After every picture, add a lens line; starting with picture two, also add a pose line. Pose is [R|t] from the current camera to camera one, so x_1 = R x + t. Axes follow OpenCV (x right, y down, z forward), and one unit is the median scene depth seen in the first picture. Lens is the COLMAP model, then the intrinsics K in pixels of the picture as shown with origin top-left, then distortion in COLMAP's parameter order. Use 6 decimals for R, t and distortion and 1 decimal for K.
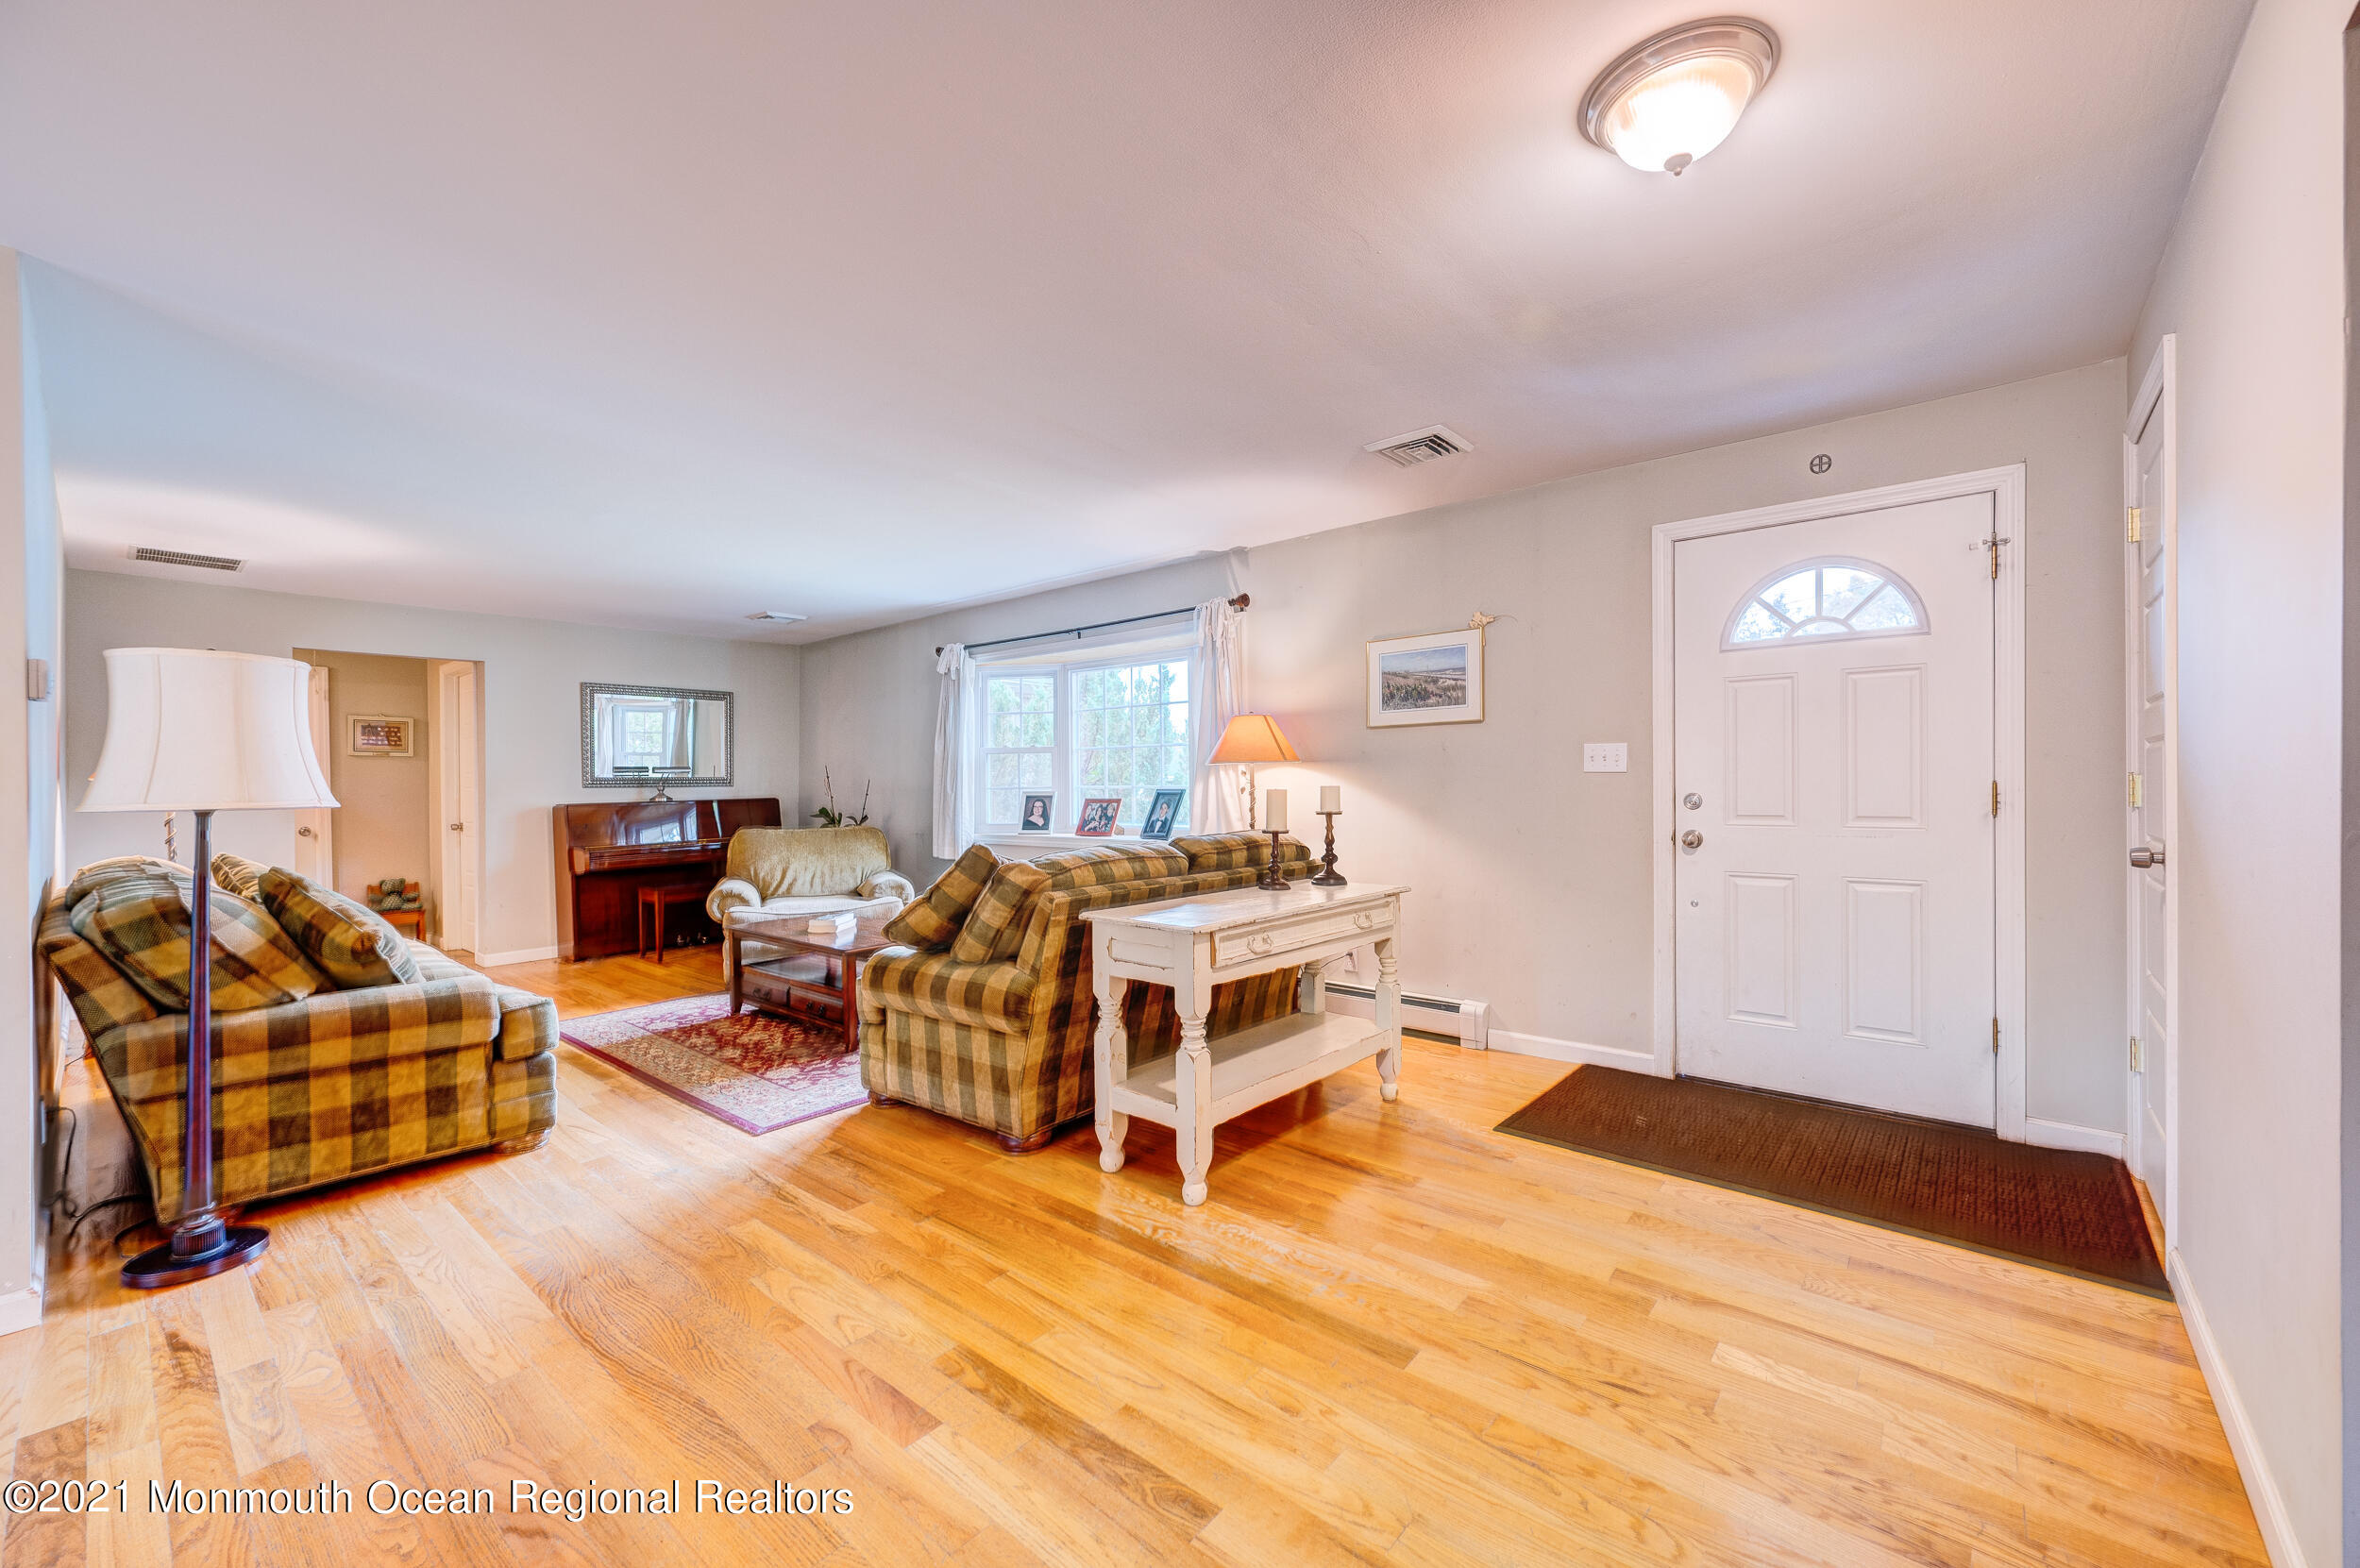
lens RADIAL K [[923.9, 0, 1180.0], [0, 923.9, 784.0], [0, 0, 1]] dist [0.001558, 0.000065]
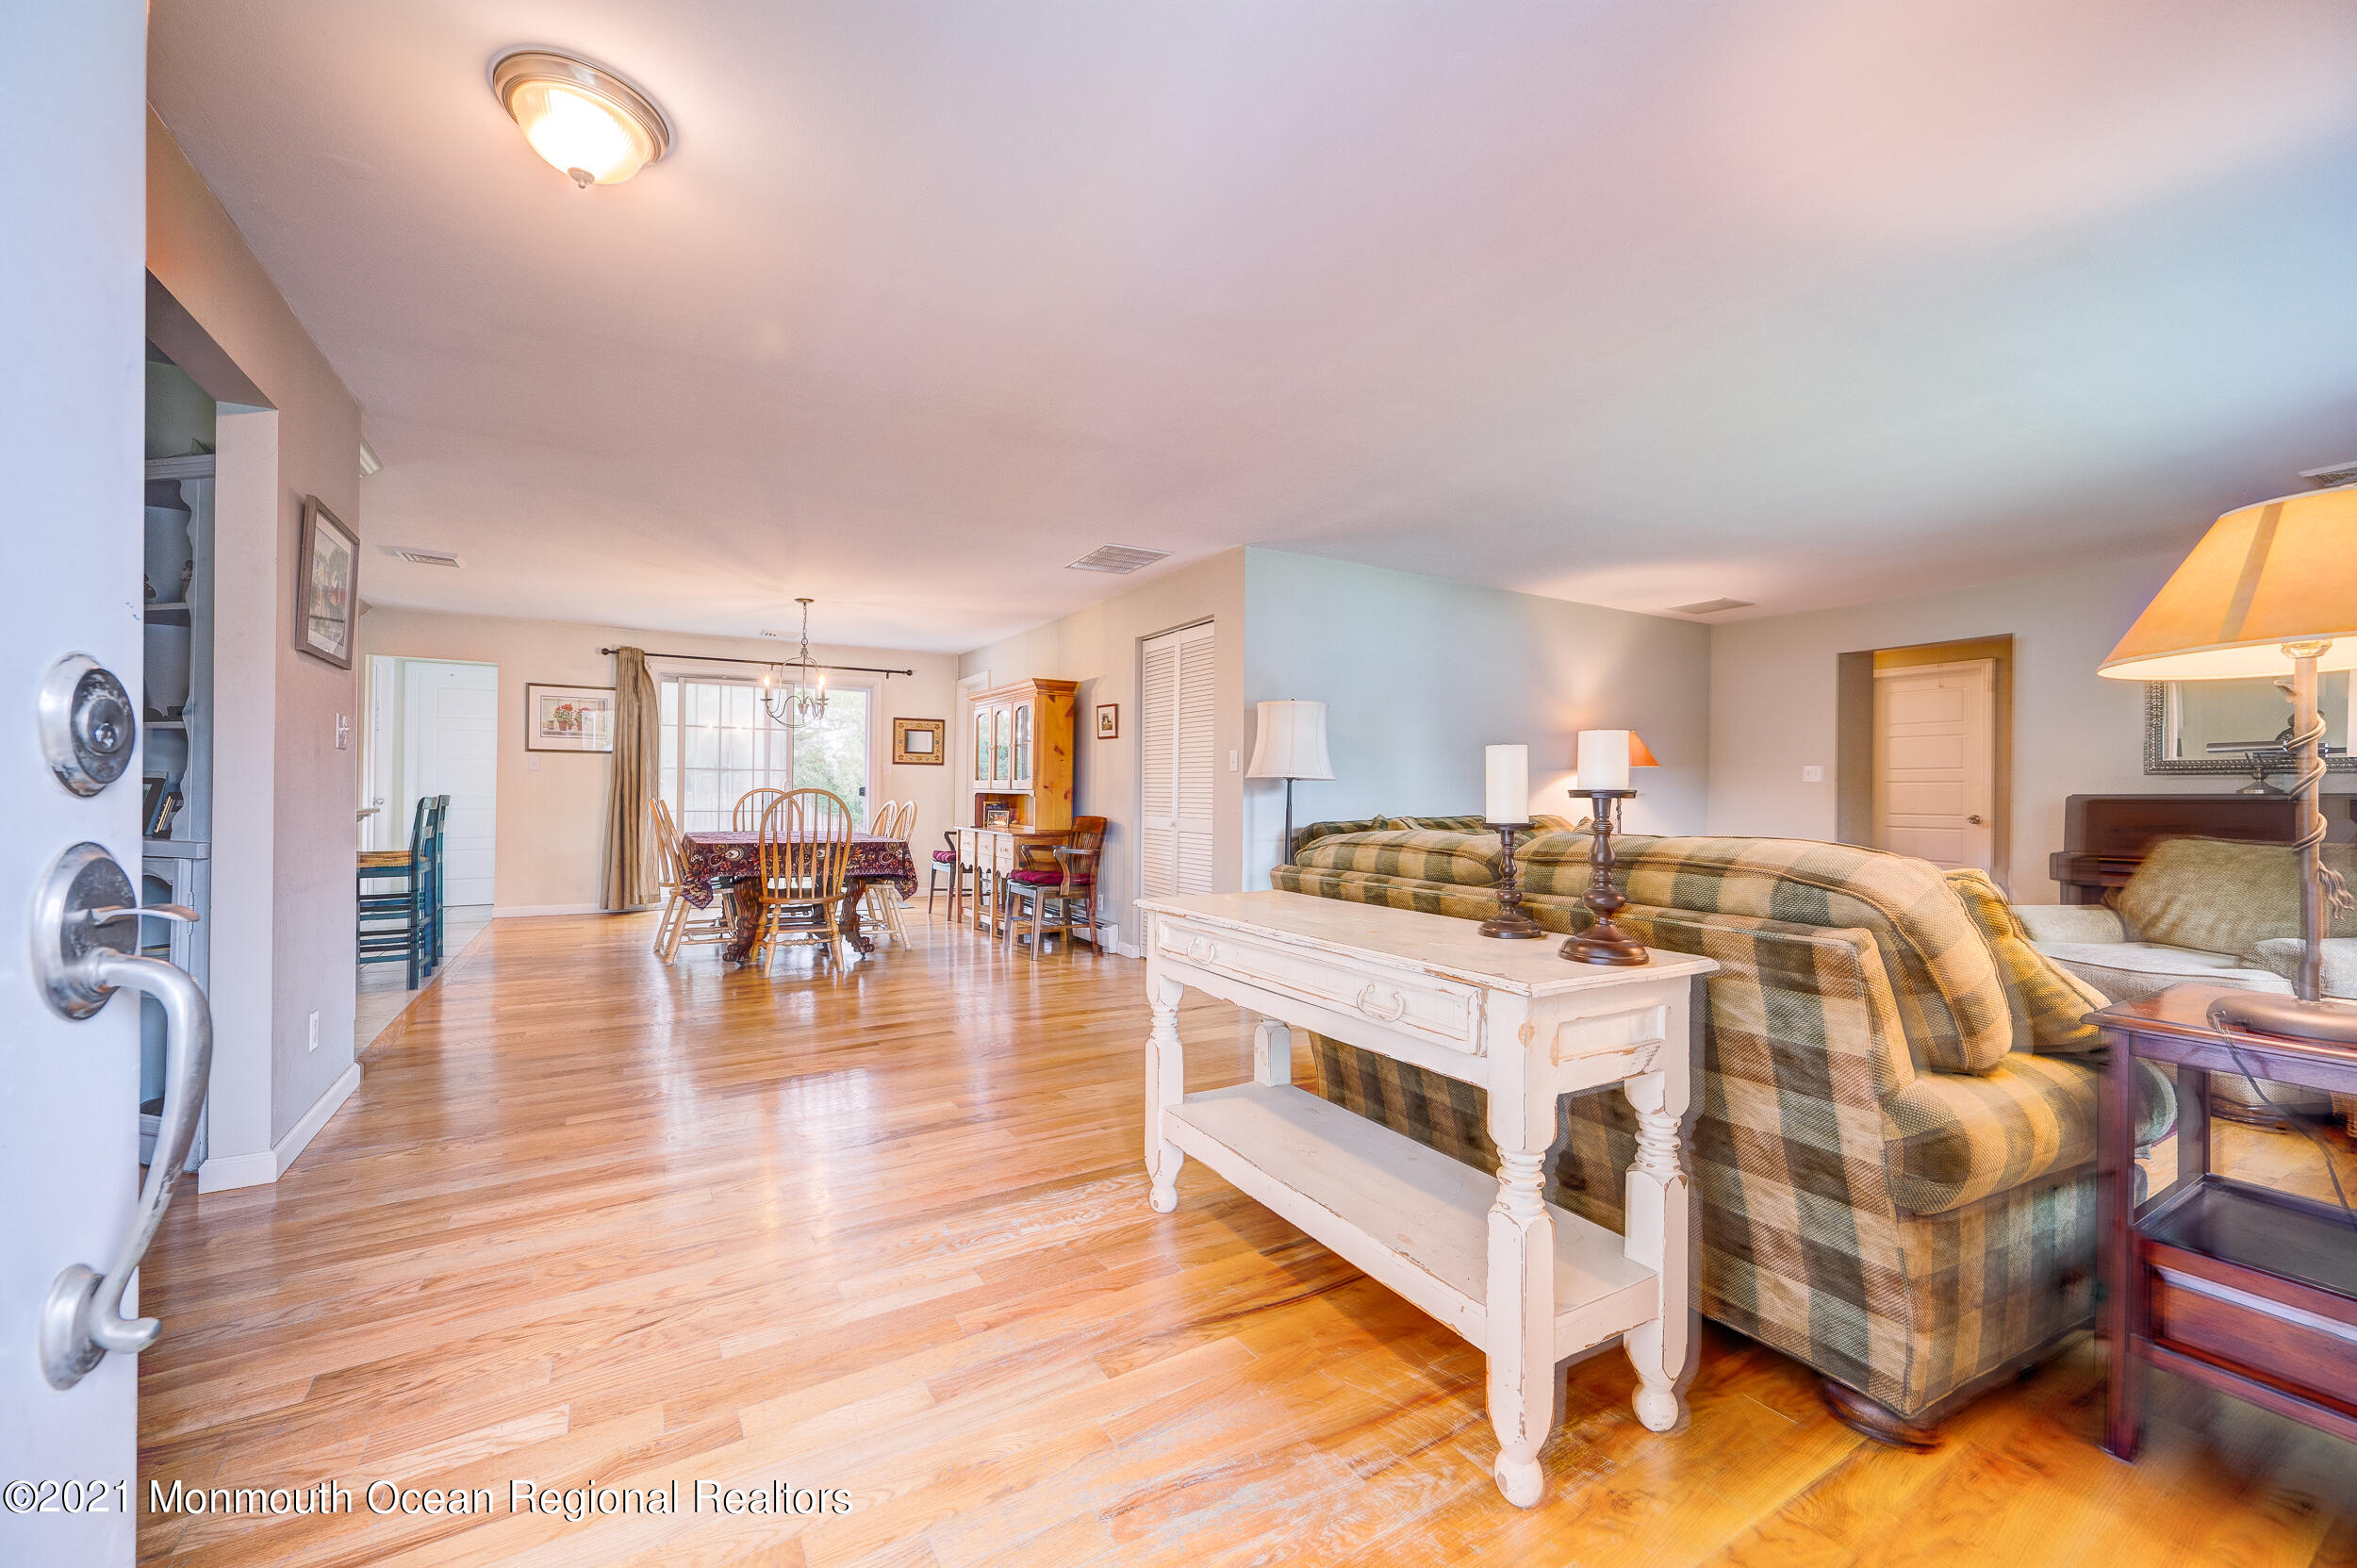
lens RADIAL K [[922.7, 0, 1178.5], [0, 922.7, 784.0], [0, 0, 1]] dist [0.001558, 0.000065]
pose [[-0.315621, -0.000260, -0.948885, 0.599529], [-0.001221, 0.999999, 0.000132, 0.024315], [0.948885, 0.001200, -0.315621, 0.895224]]
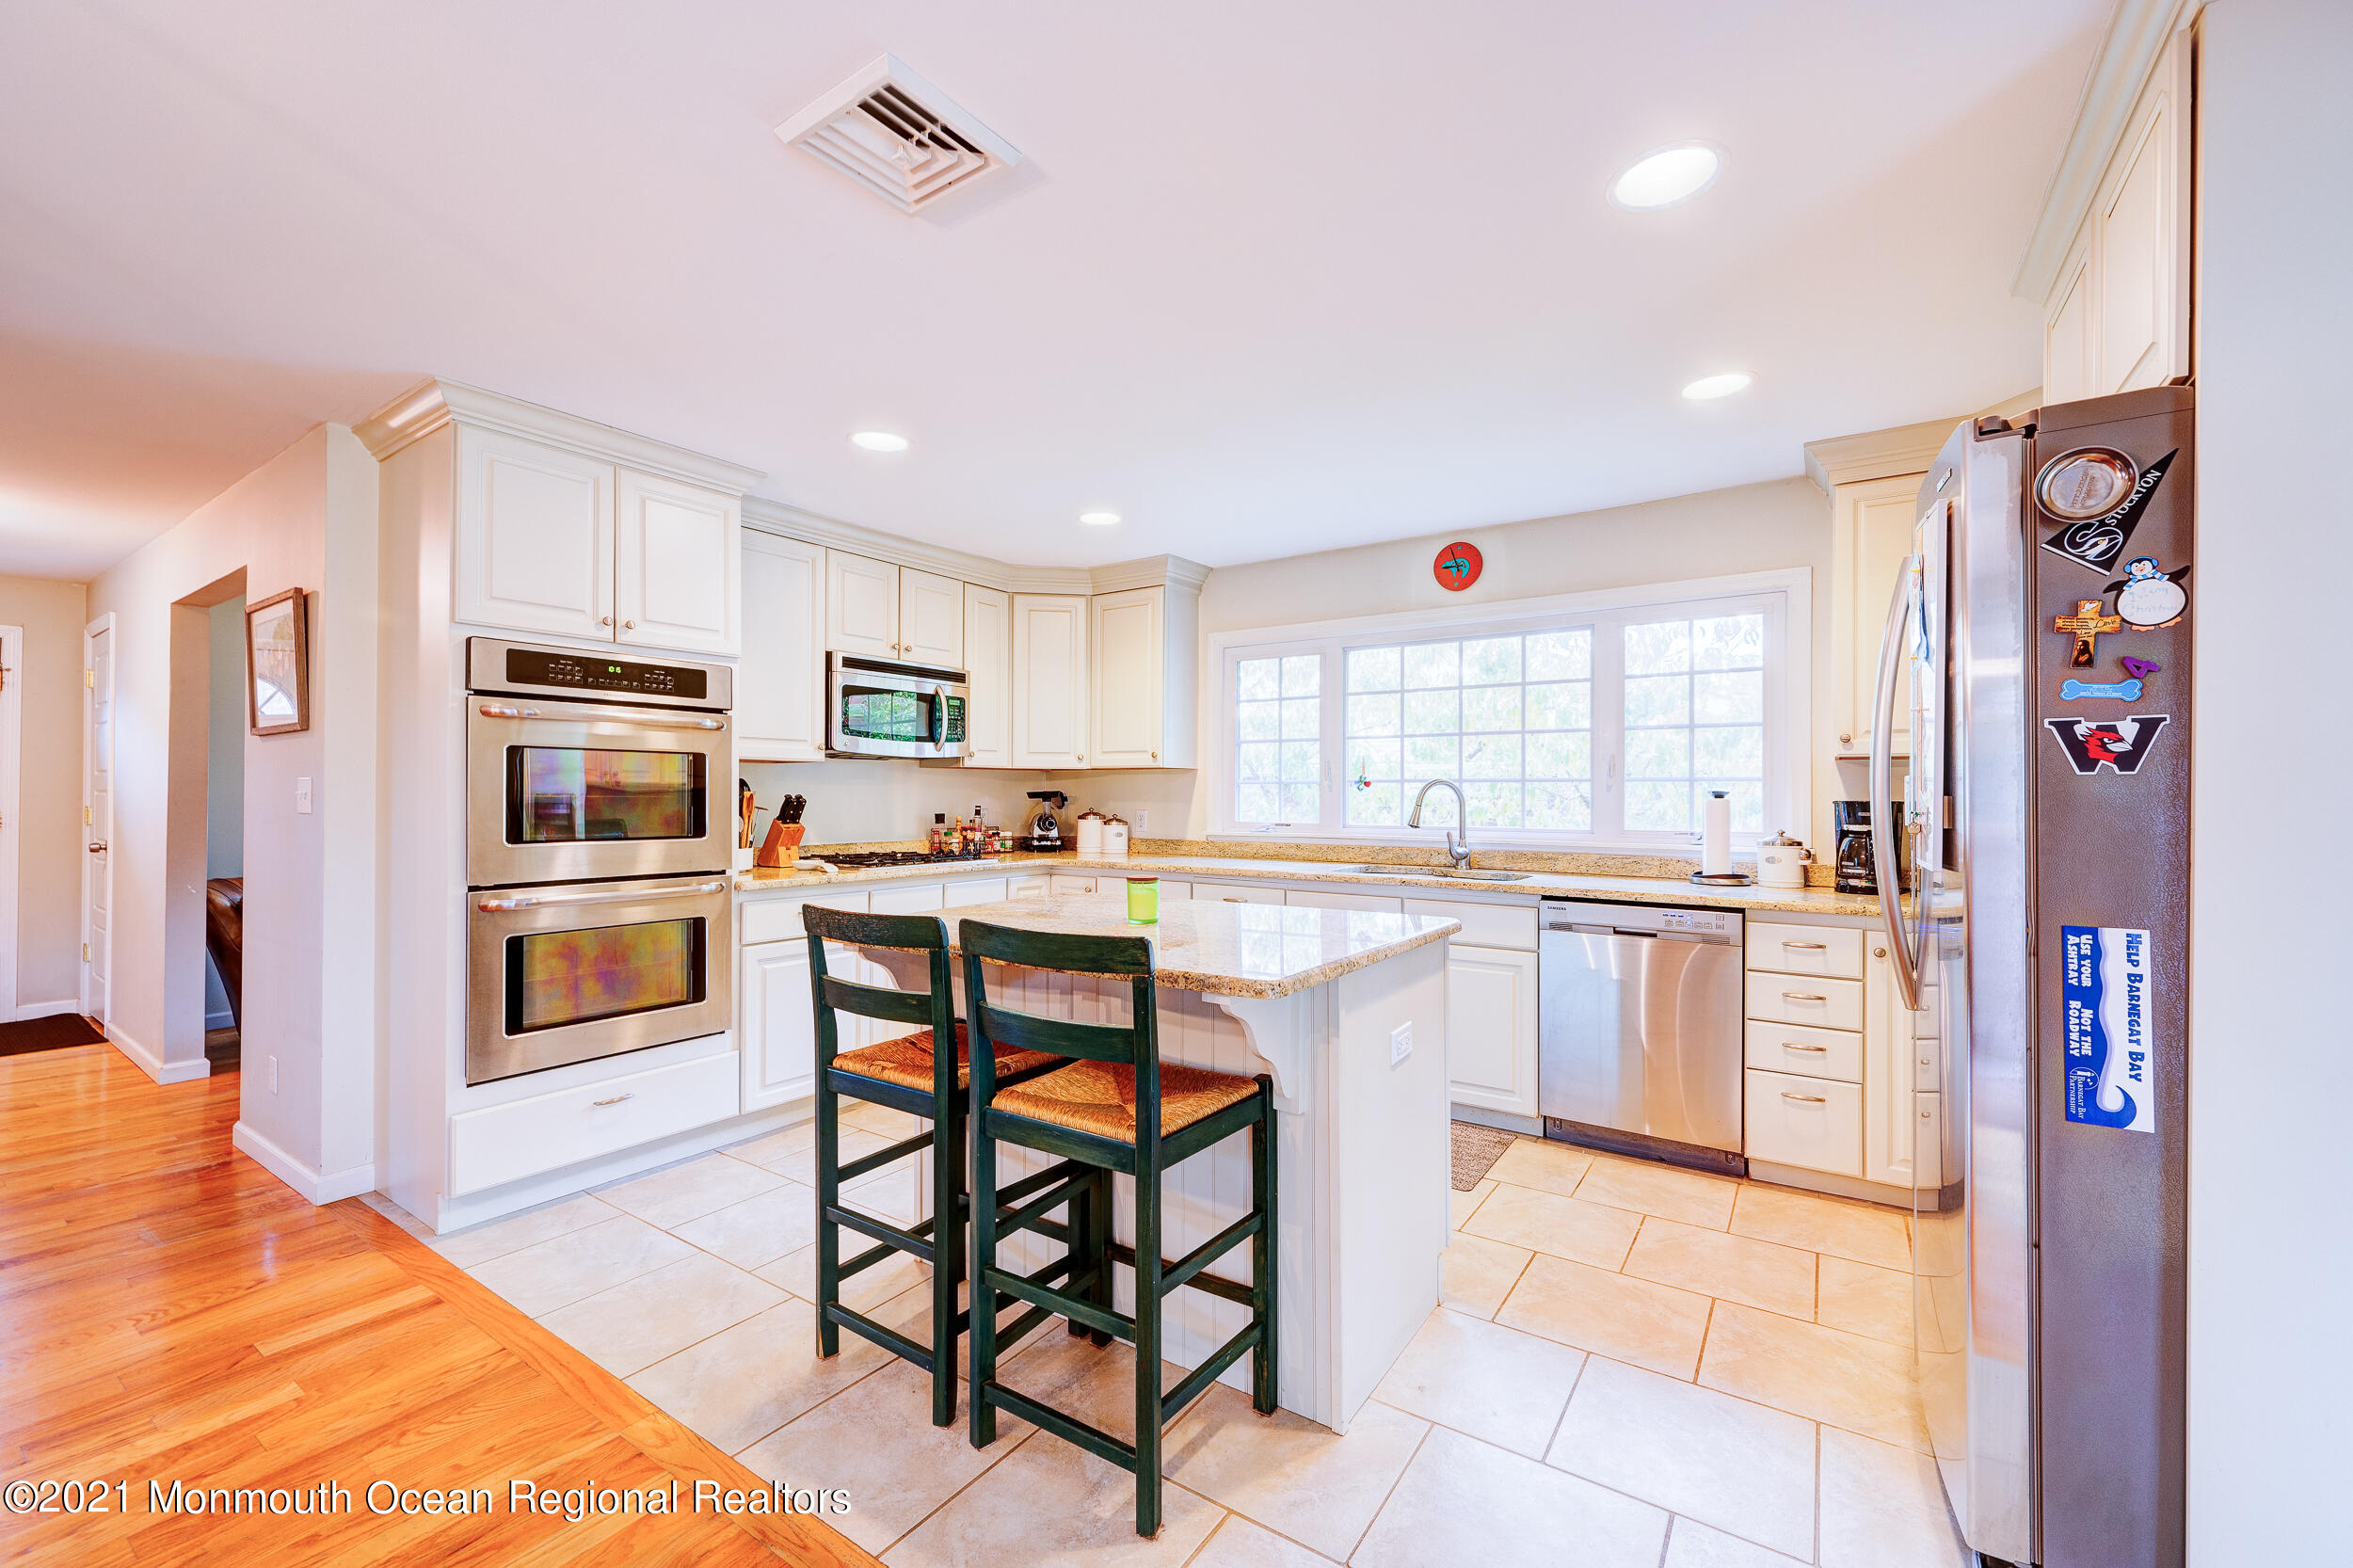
lens RADIAL K [[939.1, 0, 1177.5], [0, 939.1, 795.5], [0, 0, 1]] dist [0.000870, 0.000051]
pose [[-0.115417, 0.011750, 0.993248, -0.846922], [-0.004146, 0.999916, -0.012311, -0.014920], [-0.993309, -0.005539, -0.115358, -0.739916]]
